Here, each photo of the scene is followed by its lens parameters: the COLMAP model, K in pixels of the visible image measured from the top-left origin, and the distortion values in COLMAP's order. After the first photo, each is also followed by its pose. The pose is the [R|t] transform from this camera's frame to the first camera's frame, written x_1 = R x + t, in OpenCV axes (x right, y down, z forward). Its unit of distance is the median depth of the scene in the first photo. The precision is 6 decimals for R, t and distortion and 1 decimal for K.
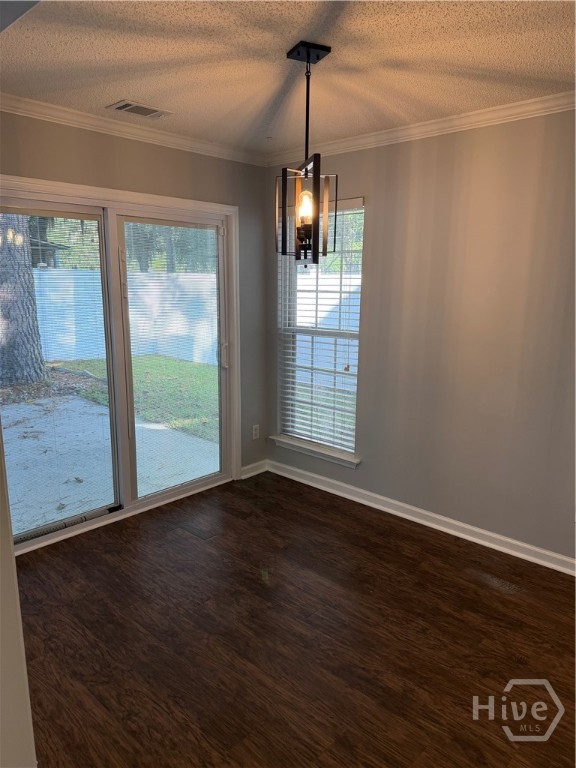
lens RADIAL K [[548.3, 0, 291.0], [0, 548.3, 381.9], [0, 0, 1]] dist [0.064929, -0.079415]
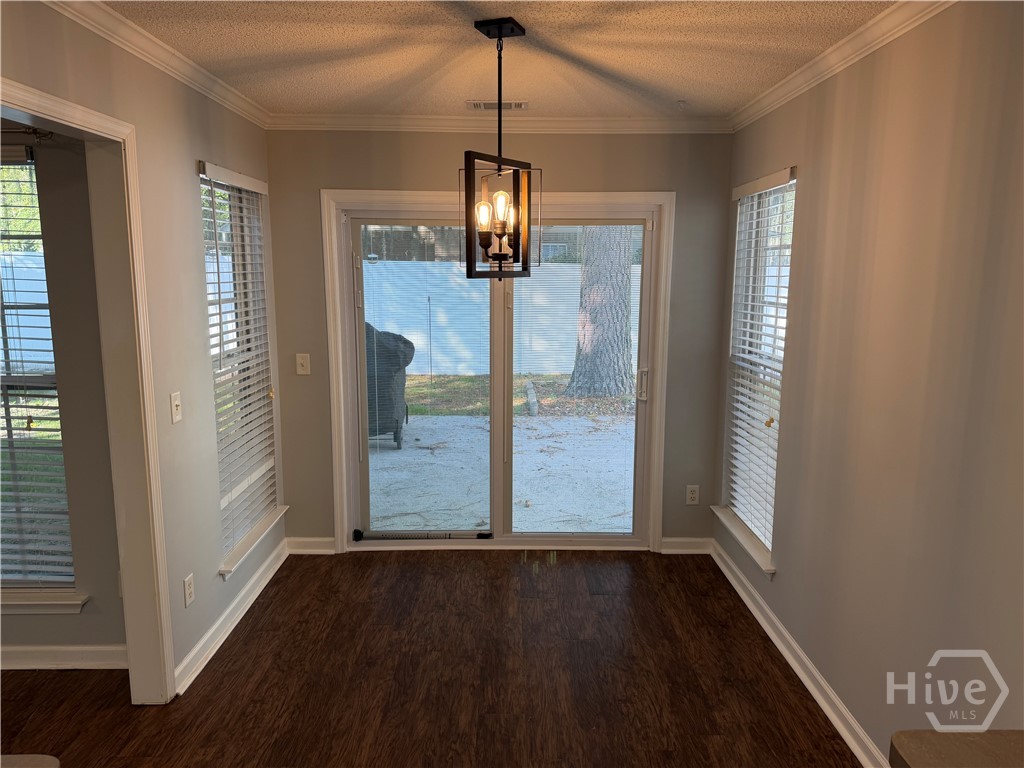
lens RADIAL K [[731.1, 0, 516.8], [0, 731.1, 379.8], [0, 0, 1]] dist [0.064929, -0.079415]
pose [[0.691061, 0.108607, -0.714591, 0.551526], [-0.137195, 0.990383, 0.017846, -0.054364], [0.709657, 0.085706, 0.699315, 0.174077]]
